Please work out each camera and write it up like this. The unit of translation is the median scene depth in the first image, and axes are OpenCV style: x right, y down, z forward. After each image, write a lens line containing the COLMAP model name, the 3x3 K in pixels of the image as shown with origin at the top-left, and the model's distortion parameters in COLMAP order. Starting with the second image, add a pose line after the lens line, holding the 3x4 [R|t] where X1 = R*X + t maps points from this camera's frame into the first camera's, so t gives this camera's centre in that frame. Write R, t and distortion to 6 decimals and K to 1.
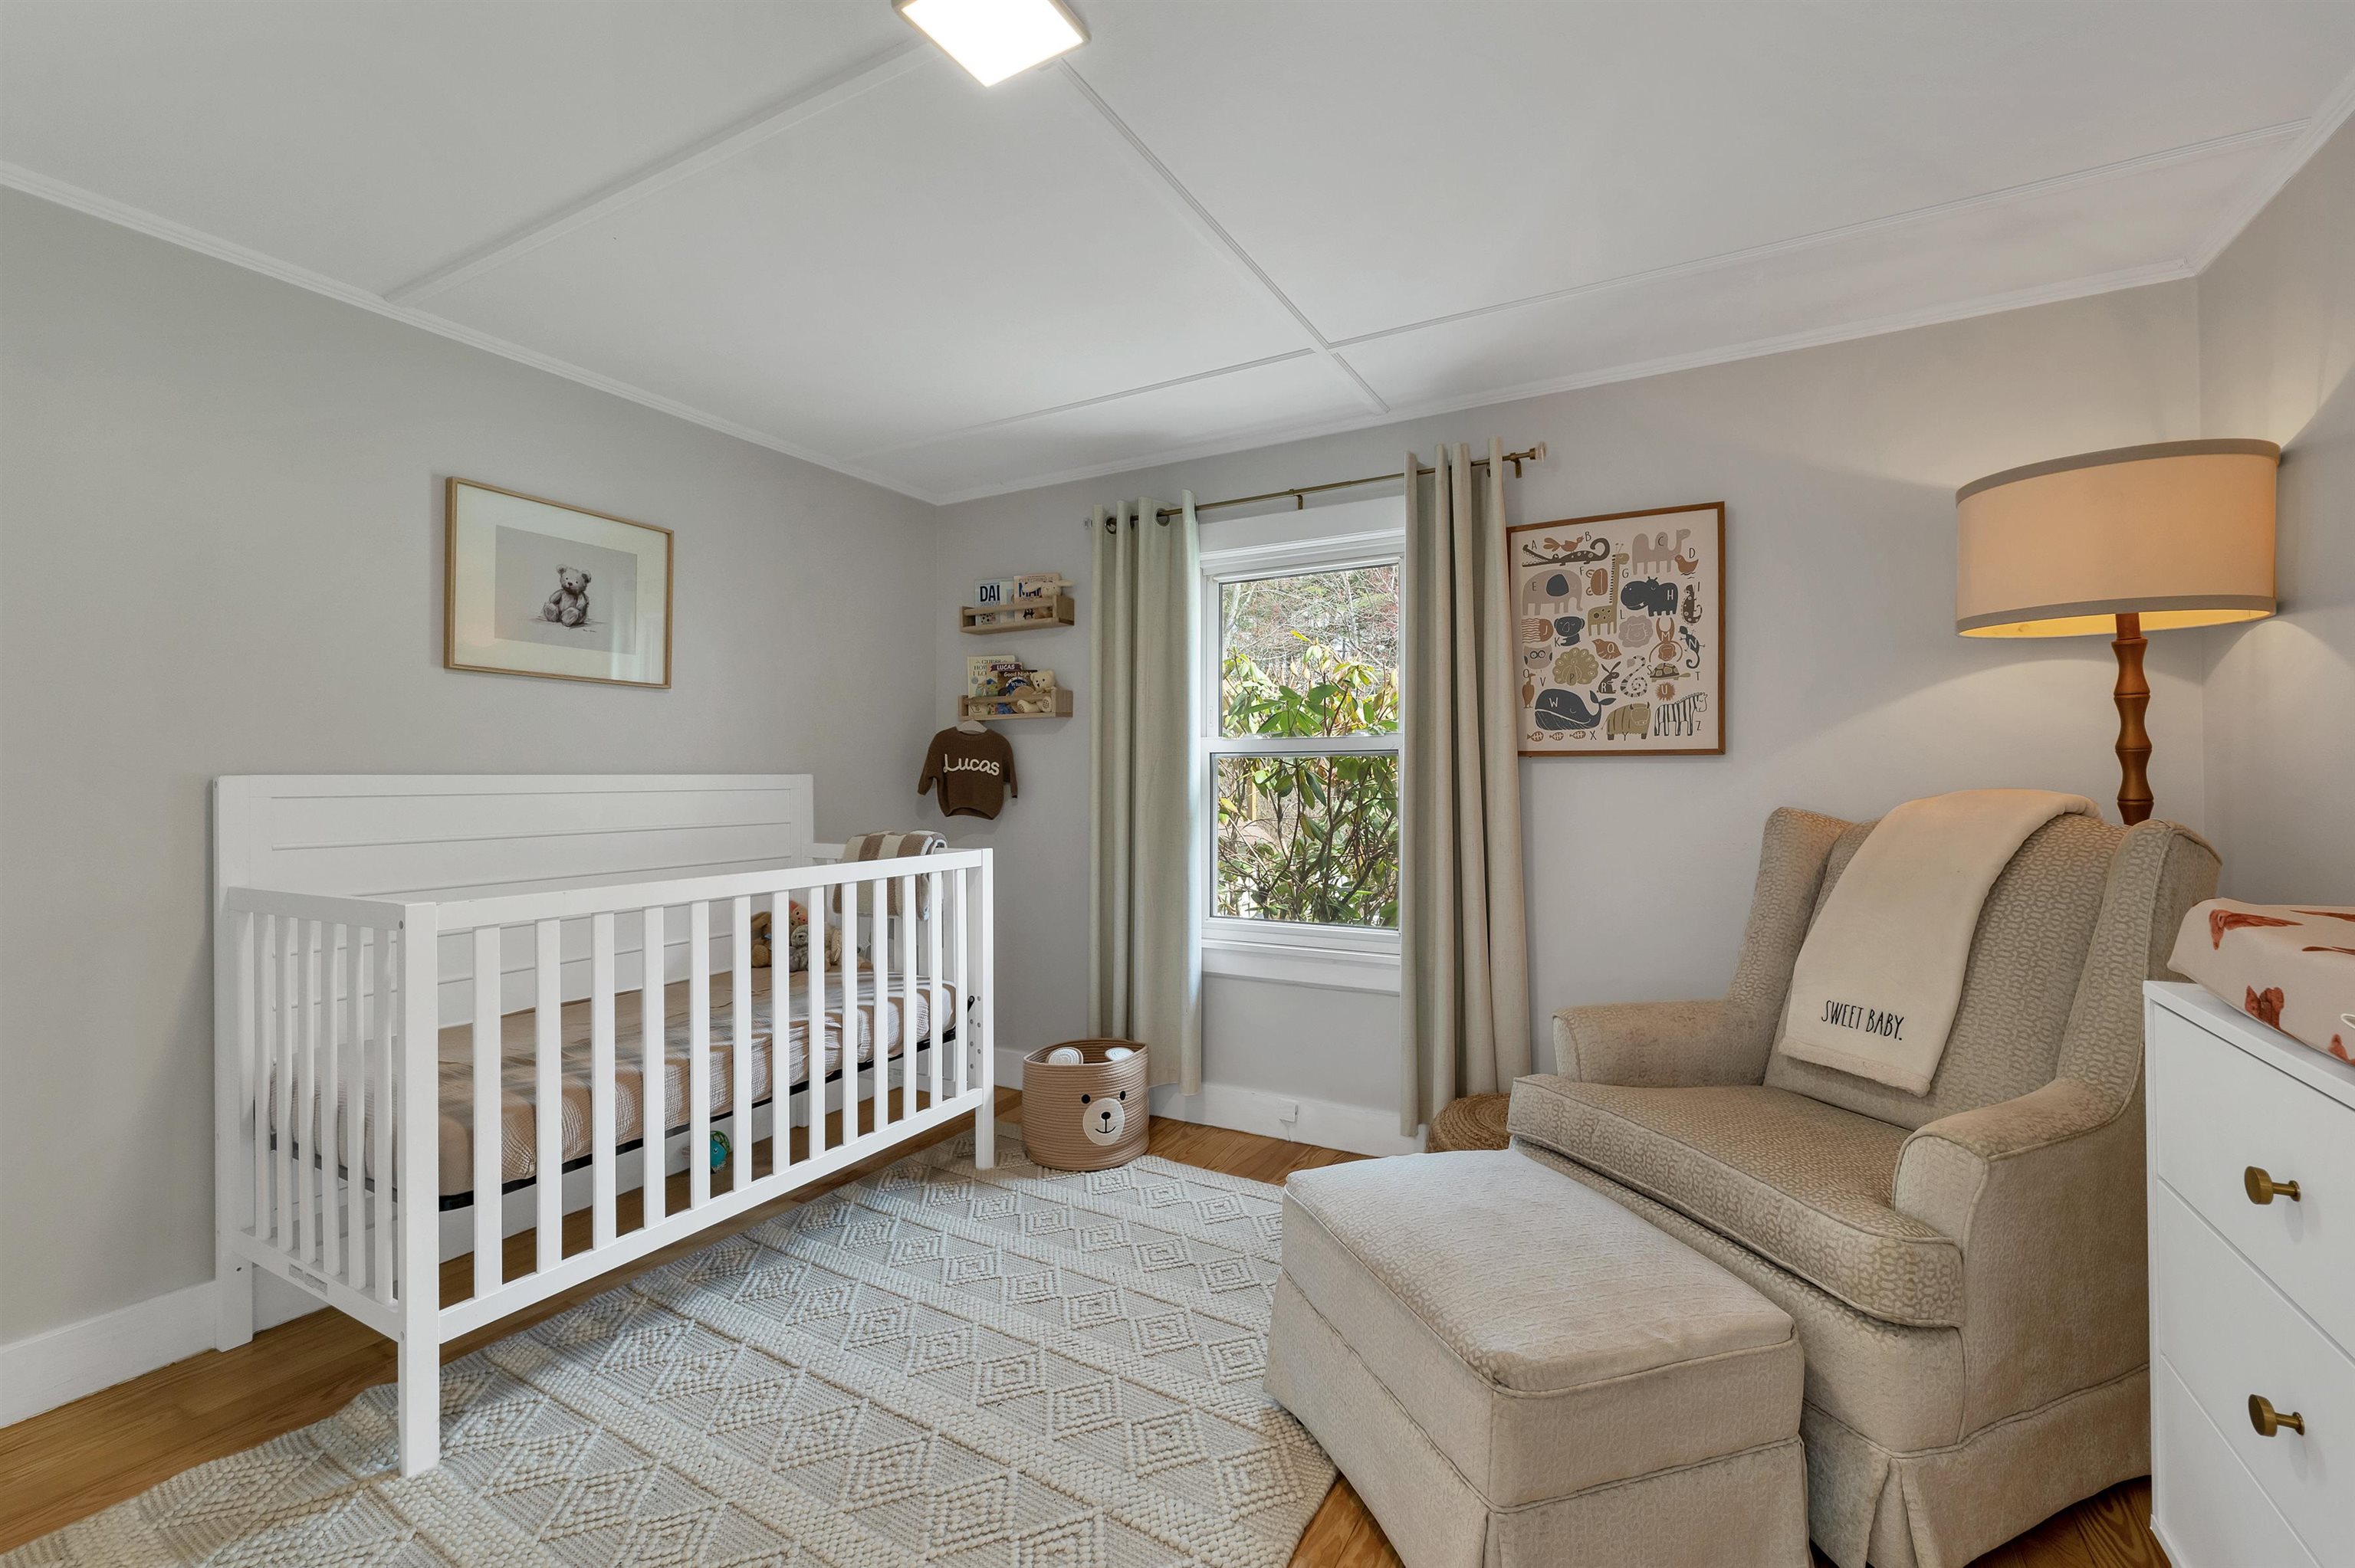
lens RADIAL K [[1005.7, 0, 1183.6], [0, 1005.7, 773.7], [0, 0, 1]] dist [0.000533, 0.000528]
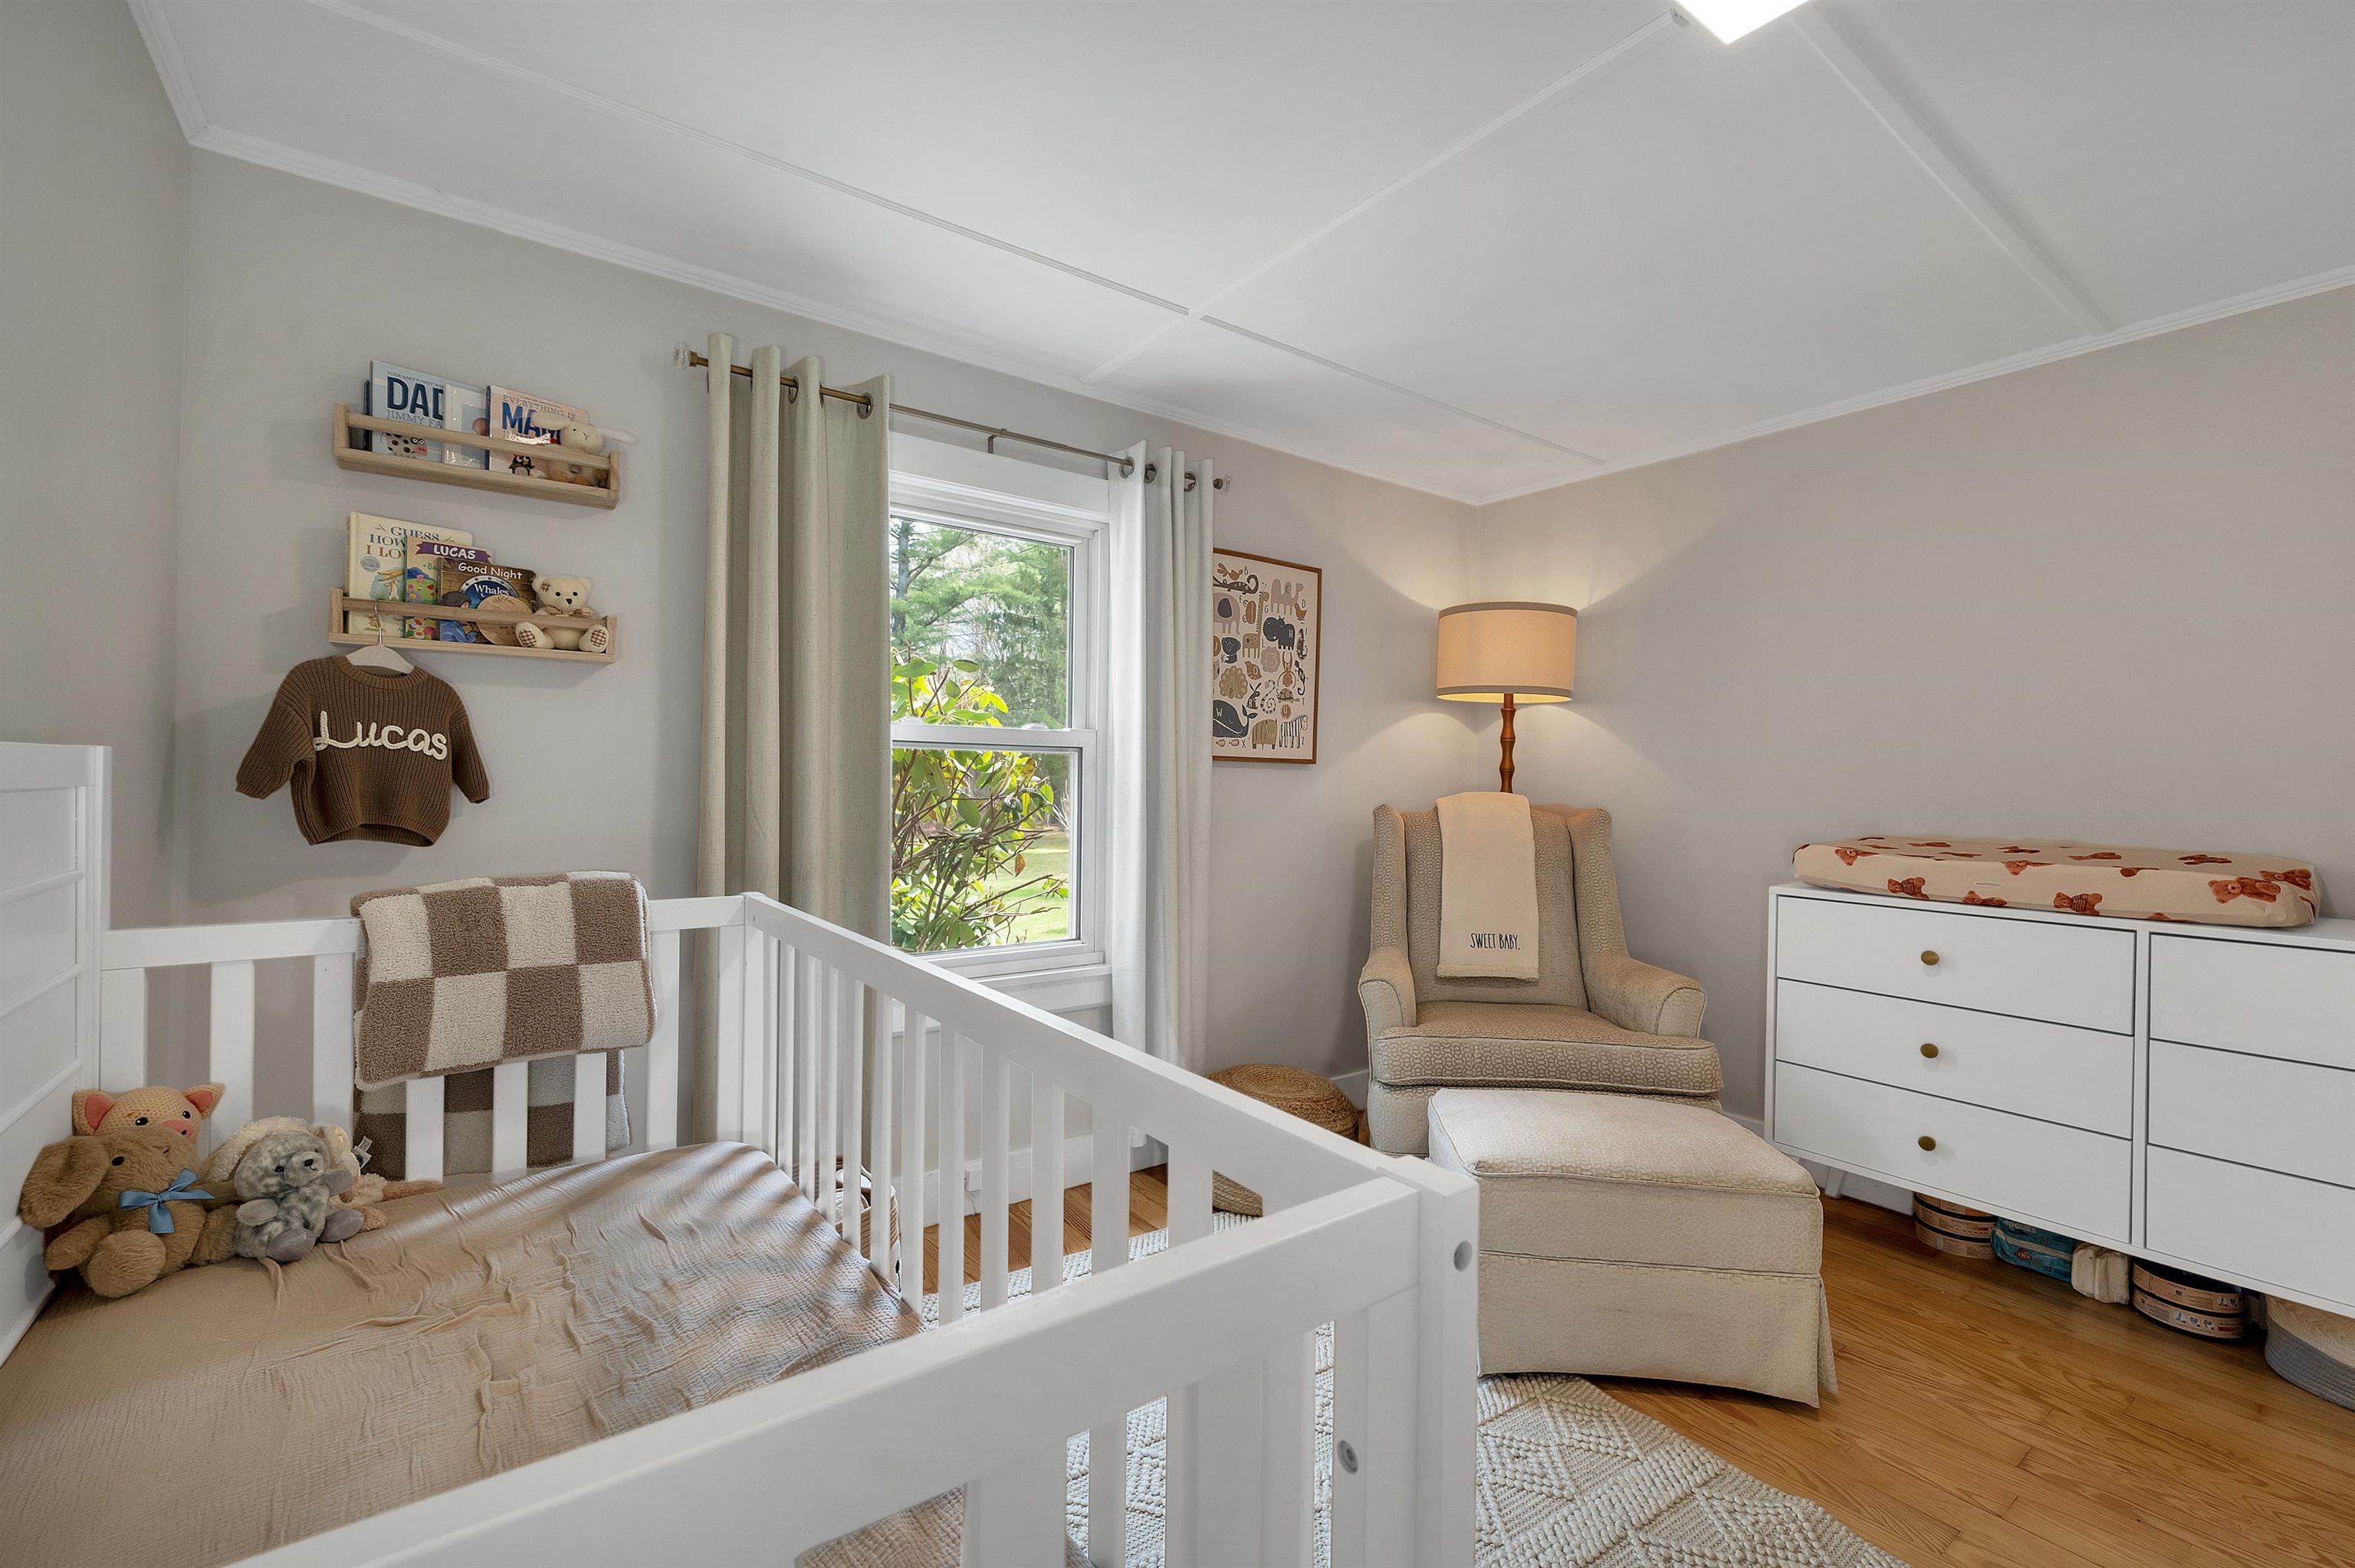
lens RADIAL K [[1005.7, 0, 1178.4], [0, 1005.7, 784.9], [0, 0, 1]] dist [0.000533, 0.000528]
pose [[0.401136, 0.004125, 0.916009, -0.682820], [-0.022275, 0.999738, 0.005253, 0.004717], [-0.915748, -0.022512, 0.401123, 0.604949]]
